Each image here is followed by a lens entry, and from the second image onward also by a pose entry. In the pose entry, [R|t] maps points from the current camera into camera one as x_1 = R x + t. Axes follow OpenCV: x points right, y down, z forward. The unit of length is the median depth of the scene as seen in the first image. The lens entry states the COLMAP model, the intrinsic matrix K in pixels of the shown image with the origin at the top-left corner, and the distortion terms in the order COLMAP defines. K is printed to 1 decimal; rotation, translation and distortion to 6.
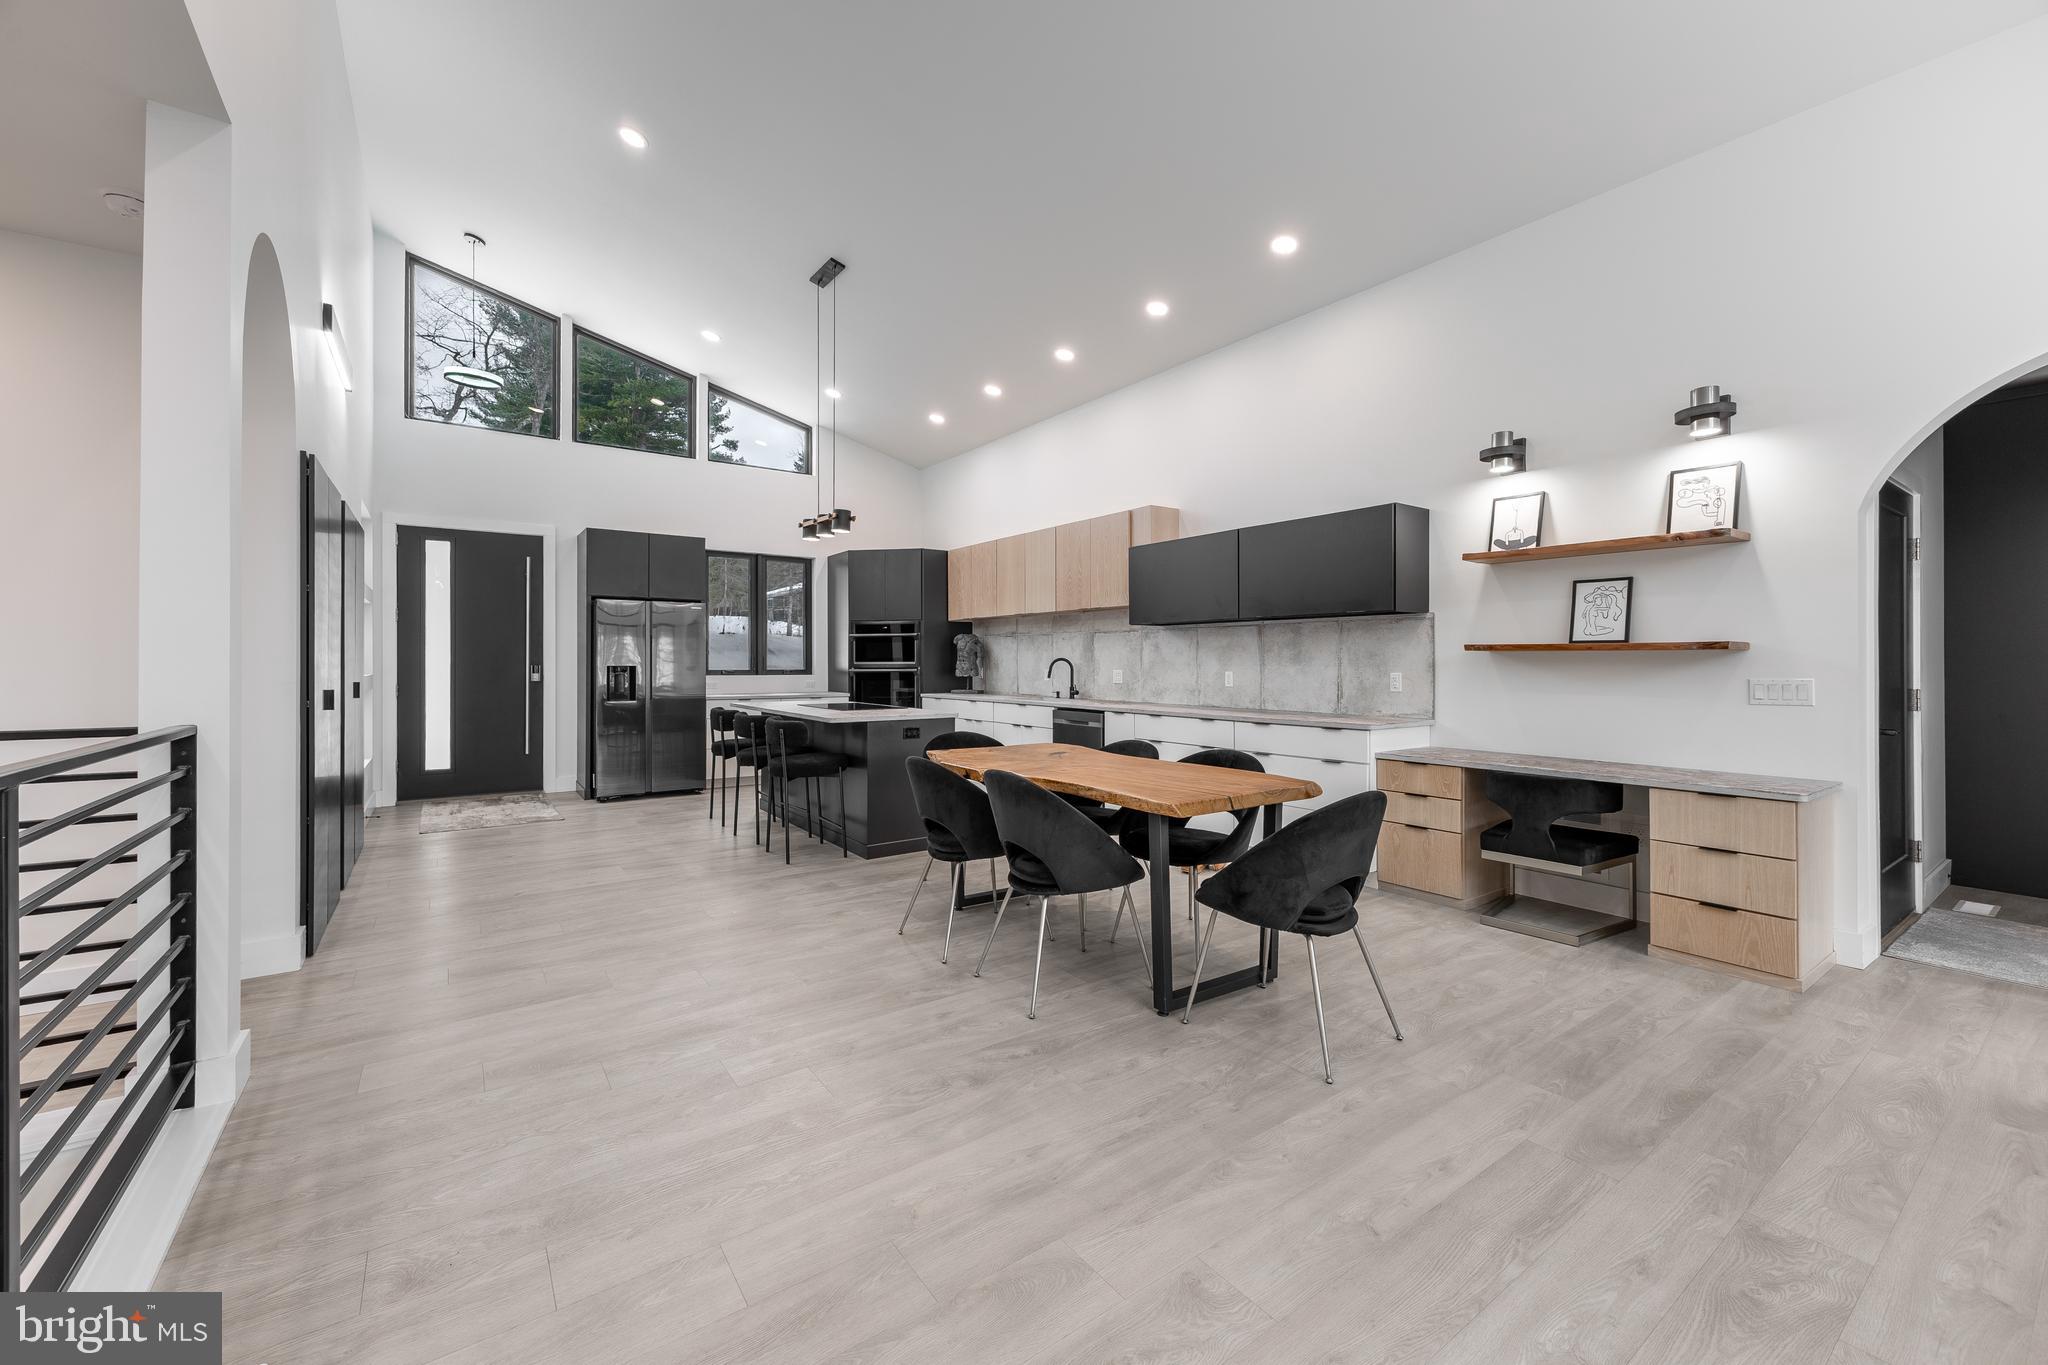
lens RADIAL K [[806.9, 0, 1011.3], [0, 806.9, 671.2], [0, 0, 1]] dist [0.008231, -0.002414]
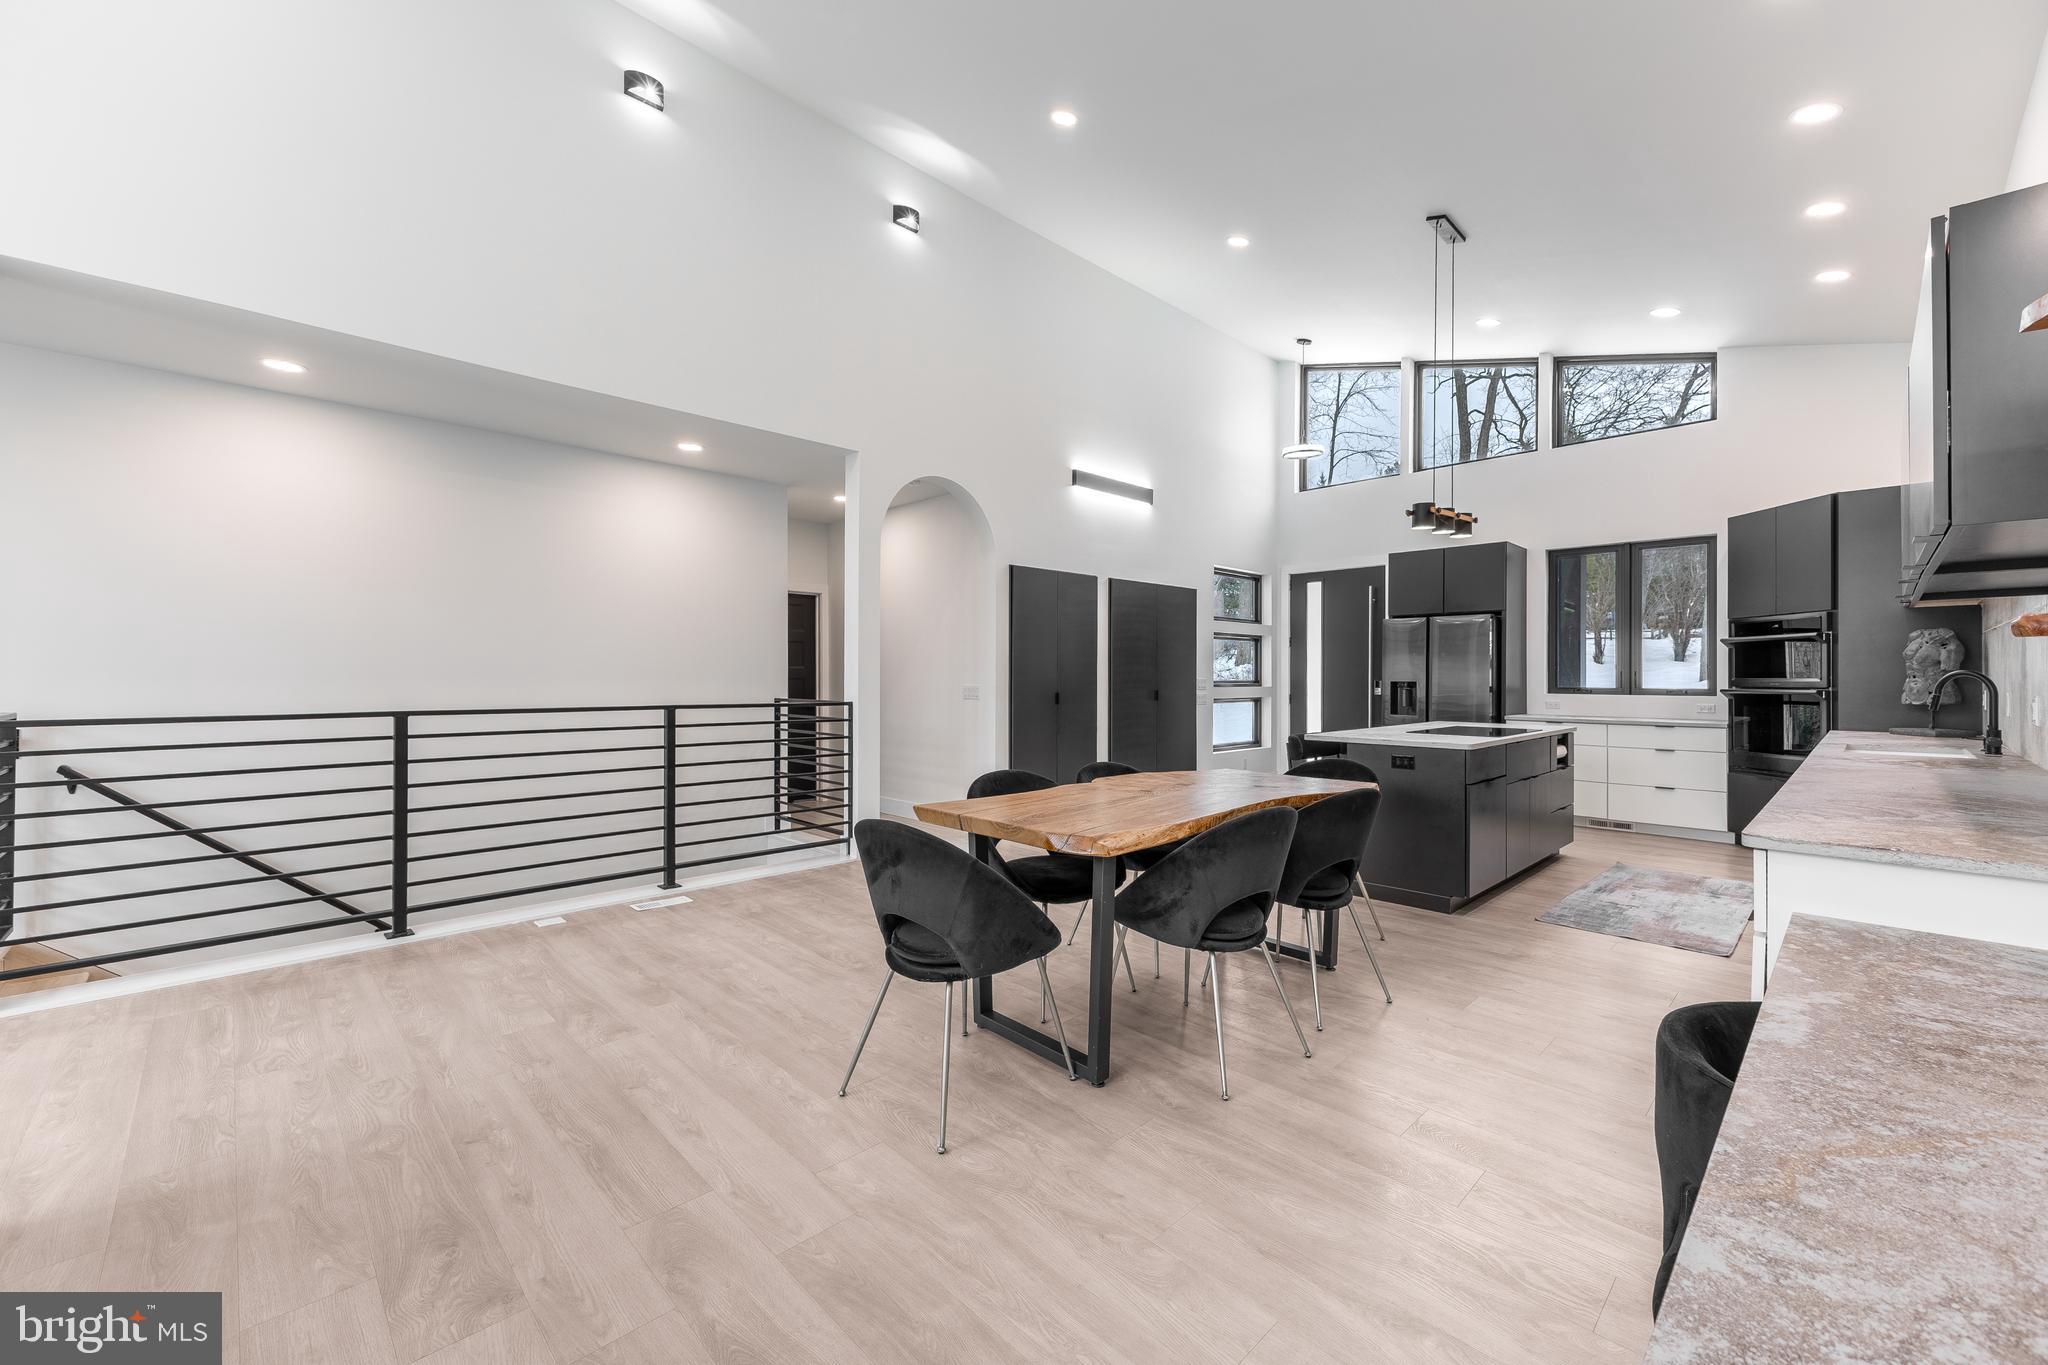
lens RADIAL K [[806.9, 0, 1020.7], [0, 806.9, 670.7], [0, 0, 1]] dist [0.008231, -0.002414]
pose [[0.161444, -0.007145, -0.986856, 0.603616], [-0.015344, 0.999835, -0.009749, -0.002906], [0.986763, 0.016717, 0.161308, 0.446992]]
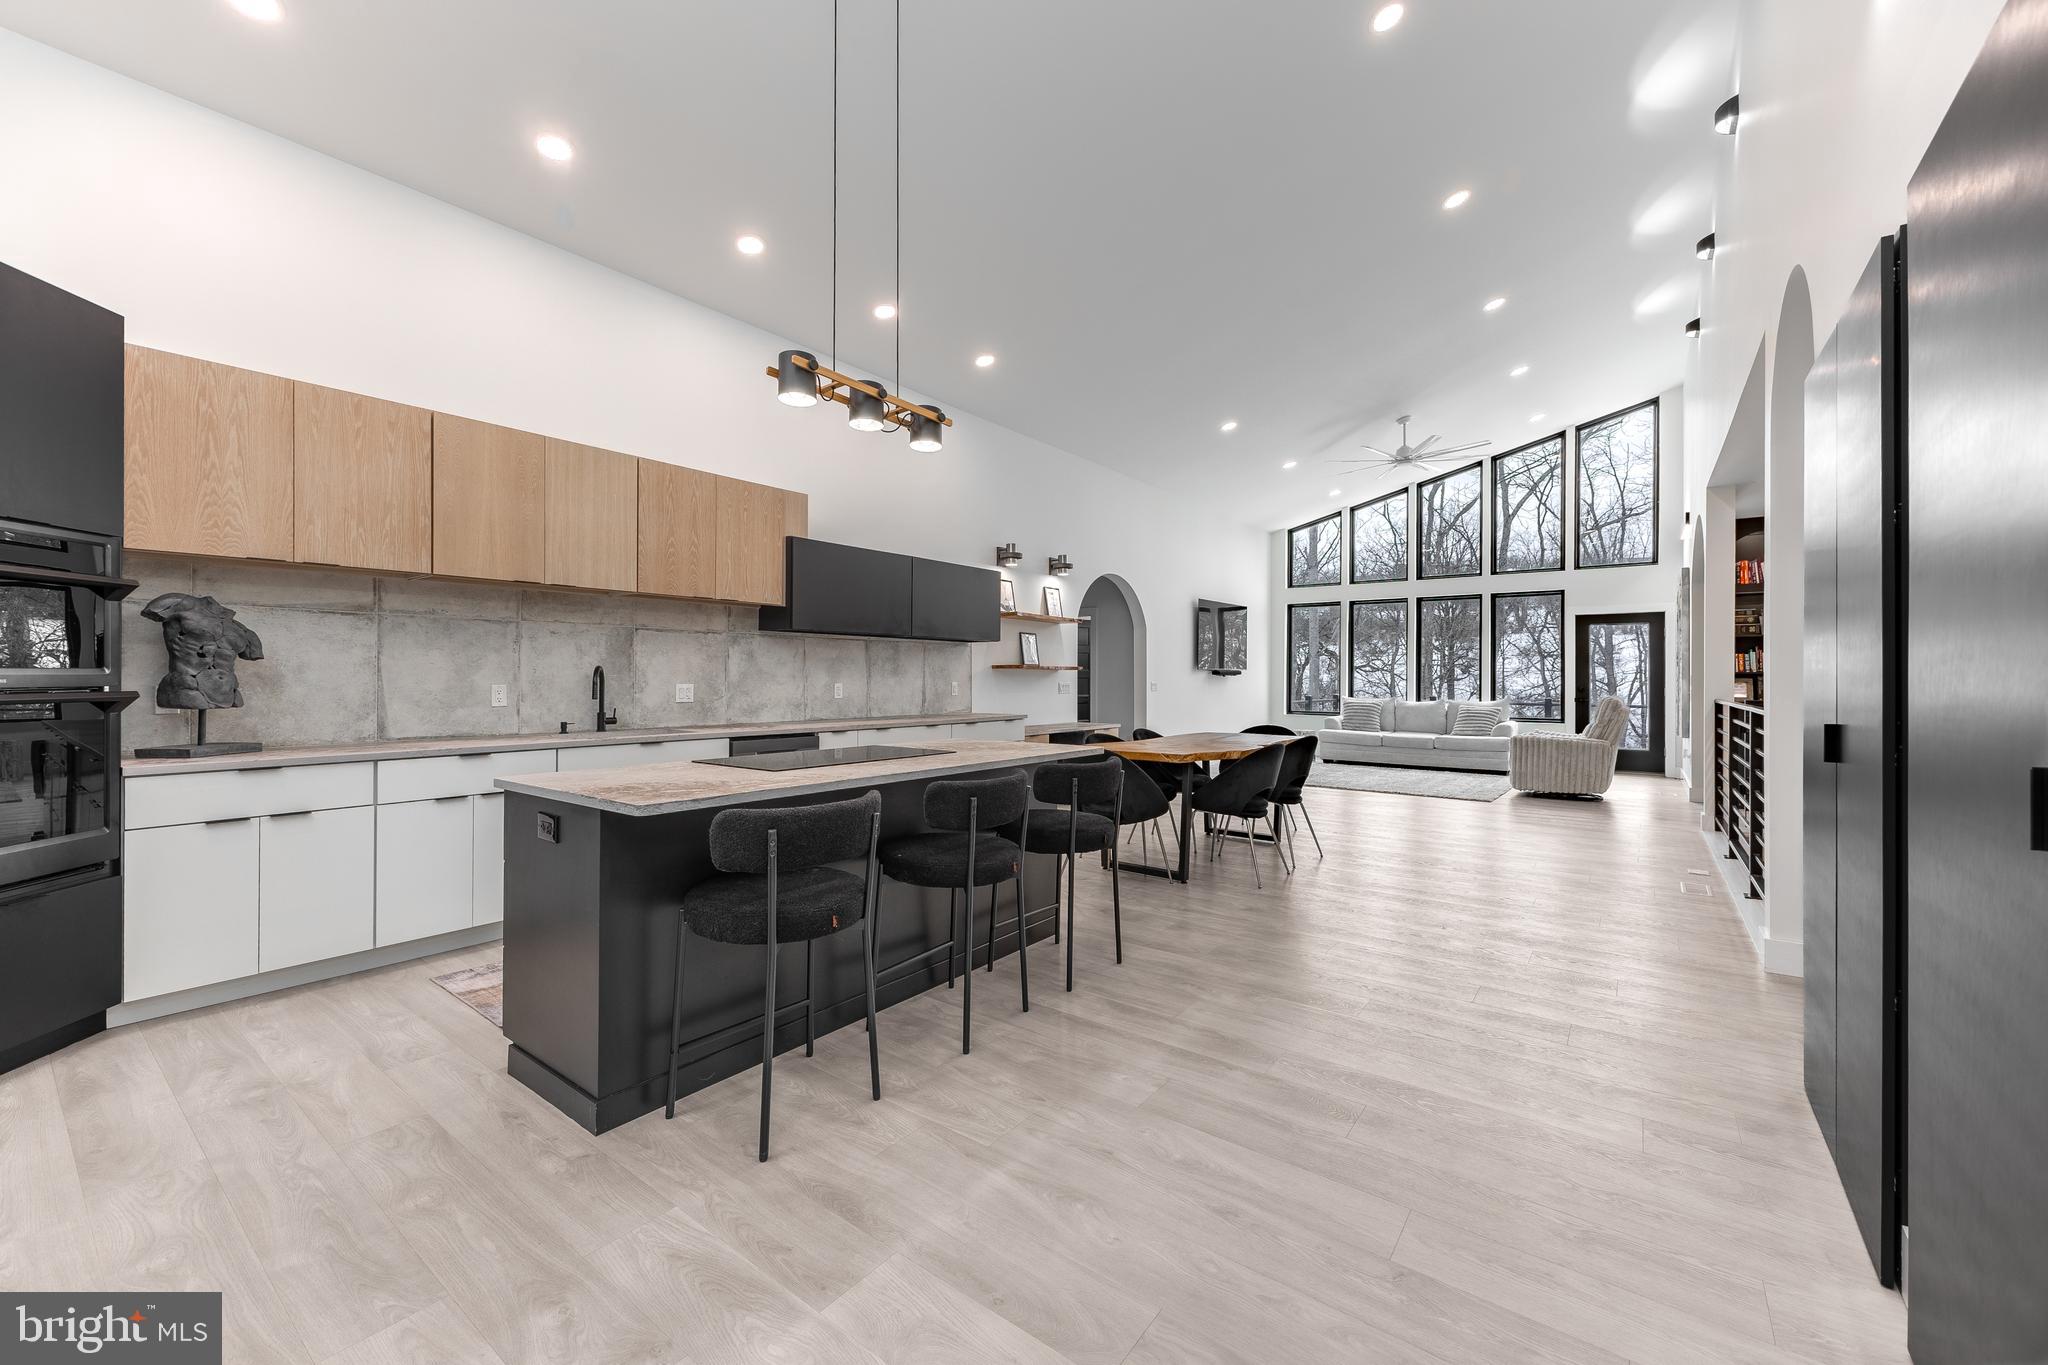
lens RADIAL K [[806.9, 0, 1027.0], [0, 806.9, 677.0], [0, 0, 1]] dist [0.008231, -0.002414]
pose [[-0.311561, -0.008955, 0.950184, -0.820289], [-0.000150, 0.999956, 0.009374, -0.018173], [-0.950226, 0.002778, -0.311549, 1.165489]]
